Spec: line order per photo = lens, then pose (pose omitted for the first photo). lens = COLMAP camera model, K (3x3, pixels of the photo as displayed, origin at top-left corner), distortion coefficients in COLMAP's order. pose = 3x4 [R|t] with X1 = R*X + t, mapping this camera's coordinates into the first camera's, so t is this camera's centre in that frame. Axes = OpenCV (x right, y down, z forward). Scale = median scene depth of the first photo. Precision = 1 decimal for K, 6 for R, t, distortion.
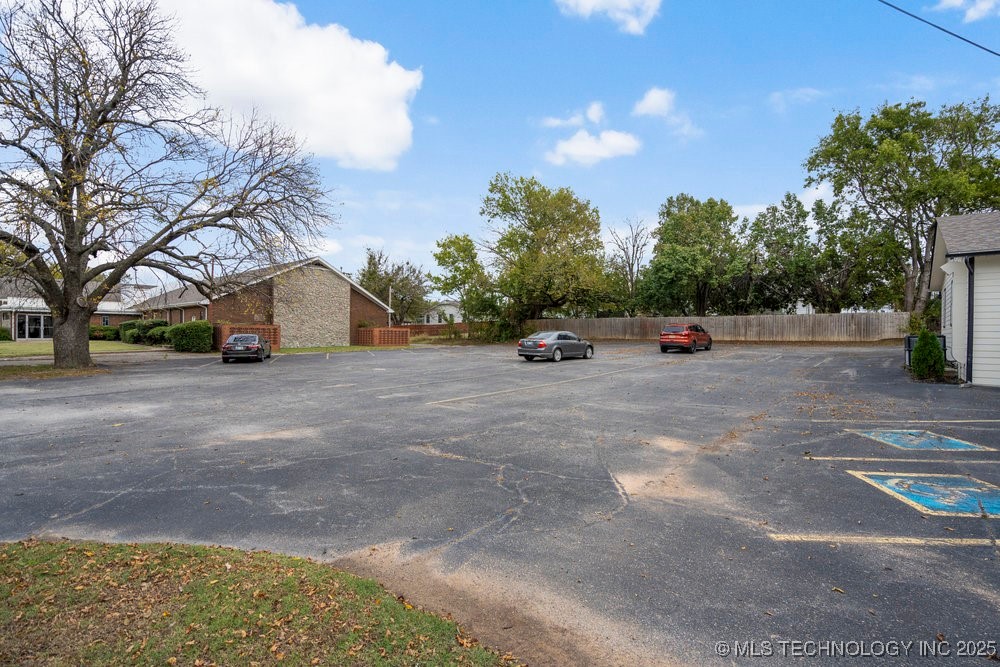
lens RADIAL K [[470.5, 0, 500.5], [0, 470.5, 328.8], [0, 0, 1]] dist [0.000874, 0.000298]
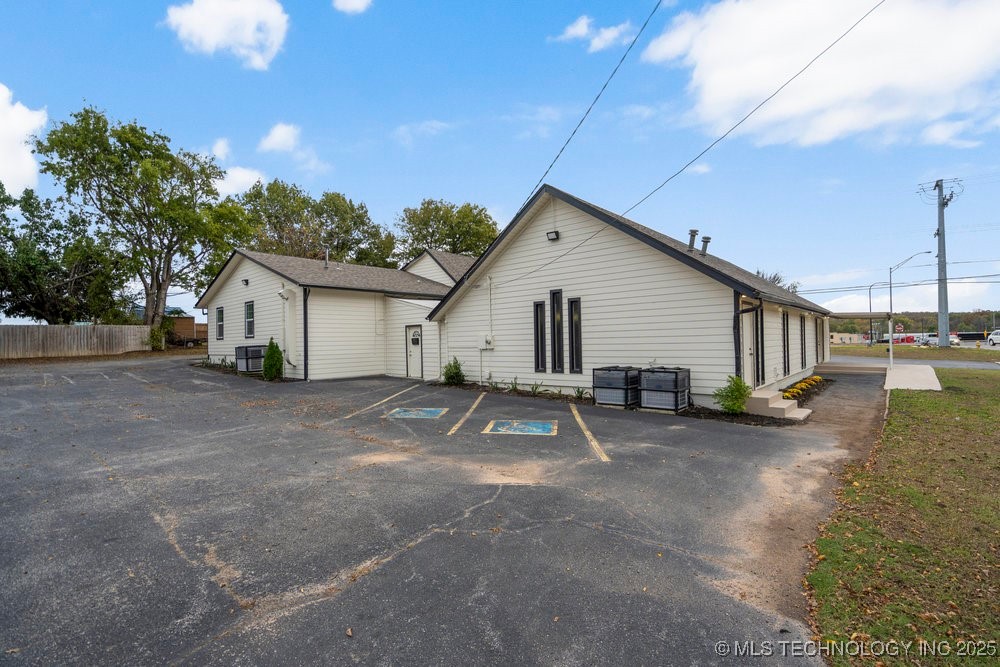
lens RADIAL K [[453.3, 0, 495.9], [0, 453.3, 337.9], [0, 0, 1]] dist [-0.001552, -0.000211]
pose [[0.014002, -0.000597, 0.999902, -0.685291], [0.010457, 0.999945, 0.000451, -0.000893], [-0.999847, 0.010450, 0.014007, 0.896972]]
